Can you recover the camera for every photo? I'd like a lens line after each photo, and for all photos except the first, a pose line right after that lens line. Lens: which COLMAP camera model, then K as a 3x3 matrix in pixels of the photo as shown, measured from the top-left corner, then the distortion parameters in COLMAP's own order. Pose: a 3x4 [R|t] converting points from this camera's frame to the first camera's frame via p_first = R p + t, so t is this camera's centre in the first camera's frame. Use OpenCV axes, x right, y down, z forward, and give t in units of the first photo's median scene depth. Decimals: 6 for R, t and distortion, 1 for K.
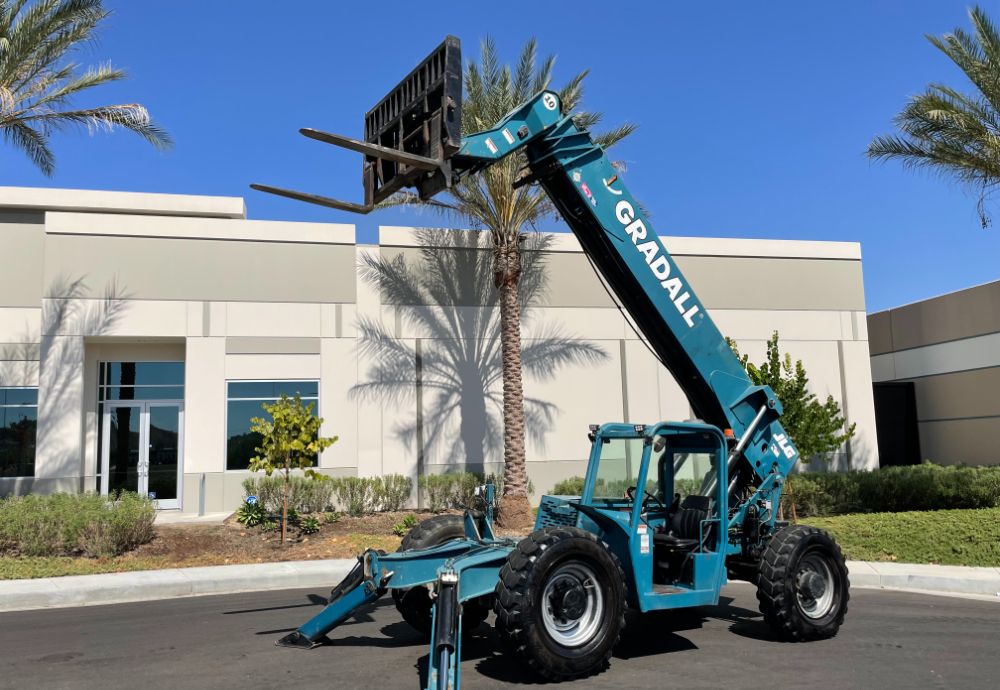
lens RADIAL K [[858.8, 0, 500.0], [0, 858.8, 345.0], [0, 0, 1]] dist [0.000689, 0.000791]
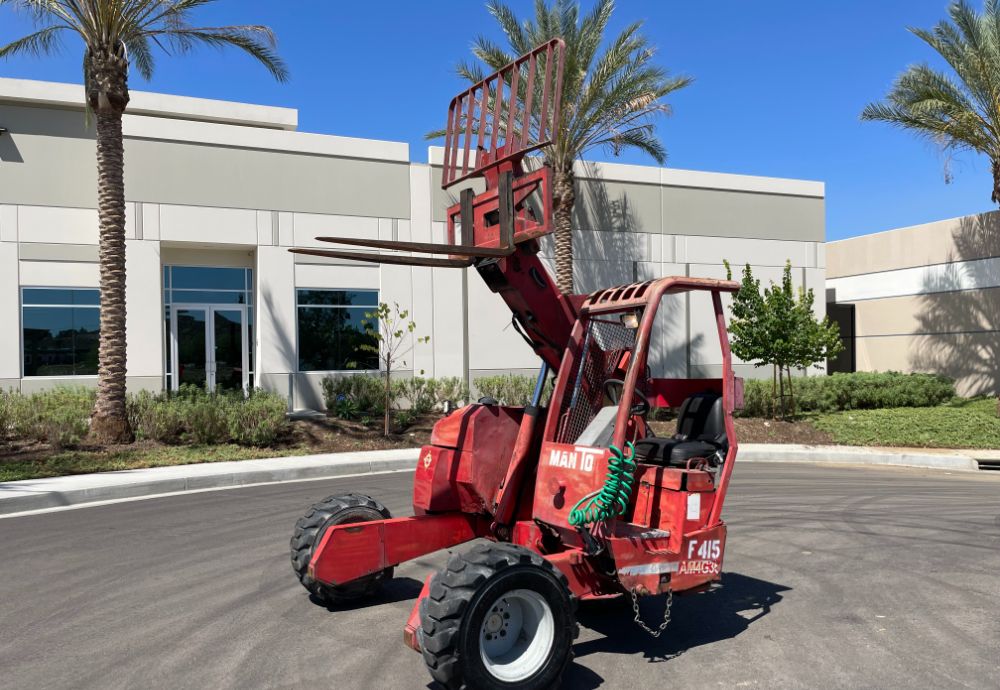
lens RADIAL K [[858.8, 0, 500.0], [0, 858.8, 345.0], [0, 0, 1]] dist [0.000689, 0.000791]
pose [[0.983423, 0.017569, 0.180472, -0.258627], [-0.038250, 0.992998, 0.111763, -0.016807], [-0.177245, -0.116813, 0.977210, -0.093098]]
